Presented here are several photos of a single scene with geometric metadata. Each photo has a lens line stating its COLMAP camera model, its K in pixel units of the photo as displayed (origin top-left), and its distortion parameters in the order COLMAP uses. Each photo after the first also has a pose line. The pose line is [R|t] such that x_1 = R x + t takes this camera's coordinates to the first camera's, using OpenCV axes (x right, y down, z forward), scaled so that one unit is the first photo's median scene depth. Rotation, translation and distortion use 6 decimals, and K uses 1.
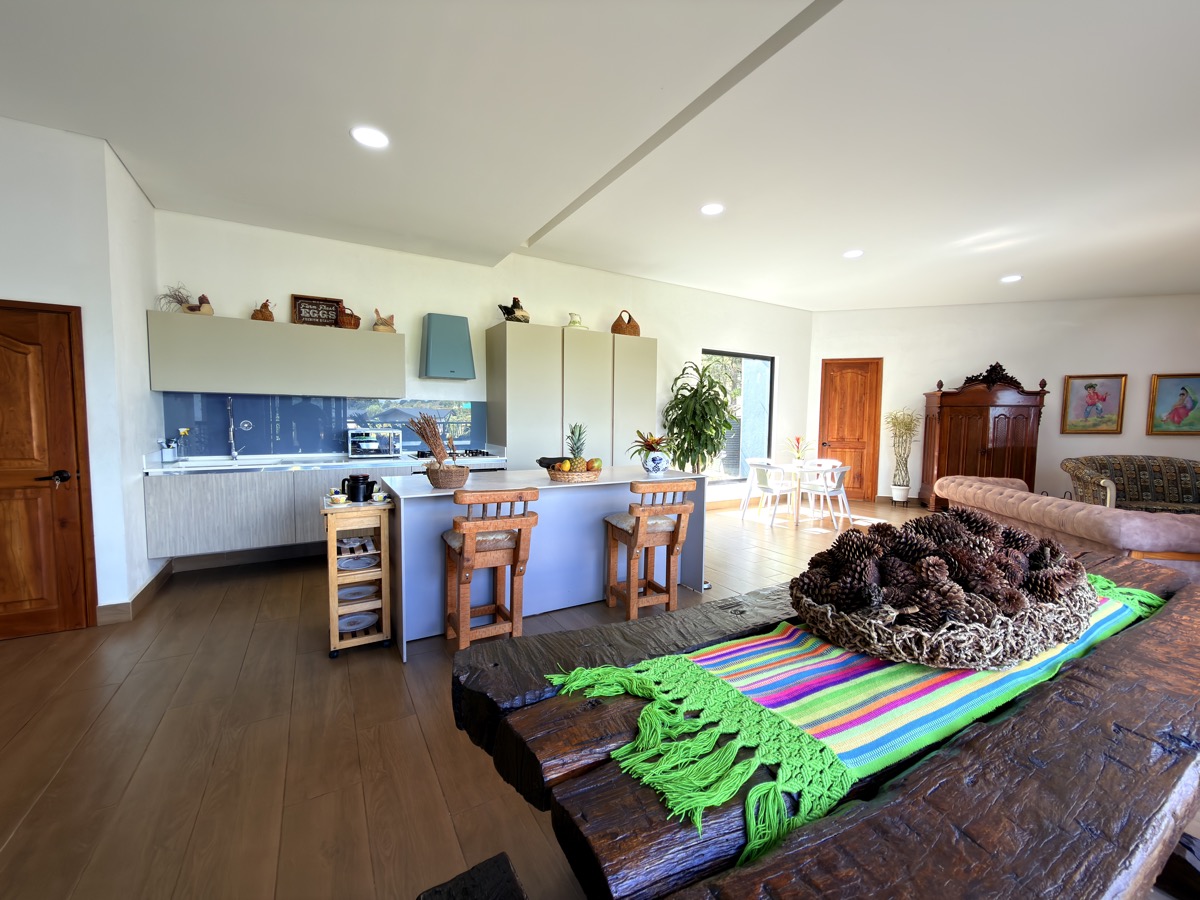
lens RADIAL K [[484.6, 0, 597.1], [0, 484.6, 450.6], [0, 0, 1]] dist [0.006047, -0.001523]
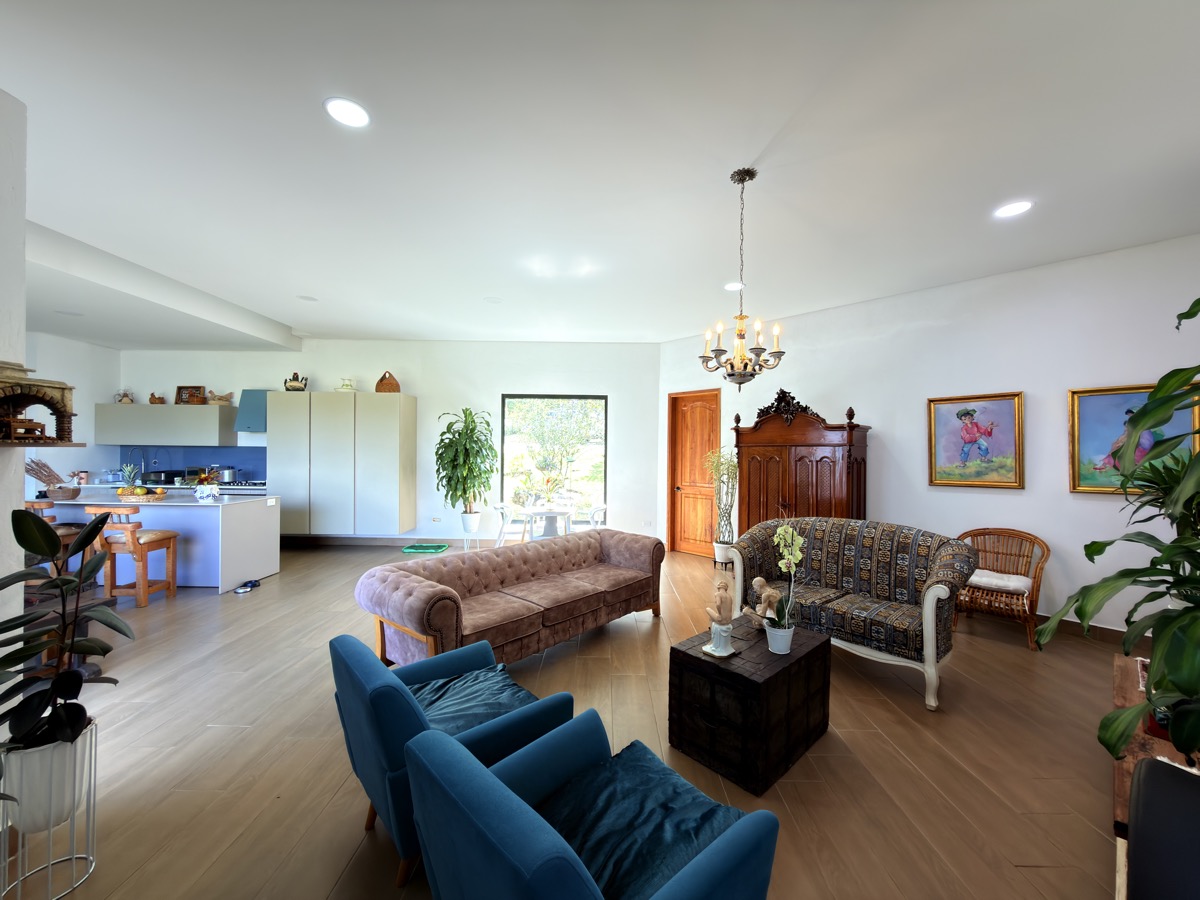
lens RADIAL K [[484.6, 0, 598.0], [0, 484.6, 451.0], [0, 0, 1]] dist [0.006047, -0.001523]
pose [[0.857879, -0.003500, -0.513840, 0.930413], [-0.033340, 0.997491, -0.062457, -0.025682], [0.512769, 0.070712, 0.855610, 0.198843]]
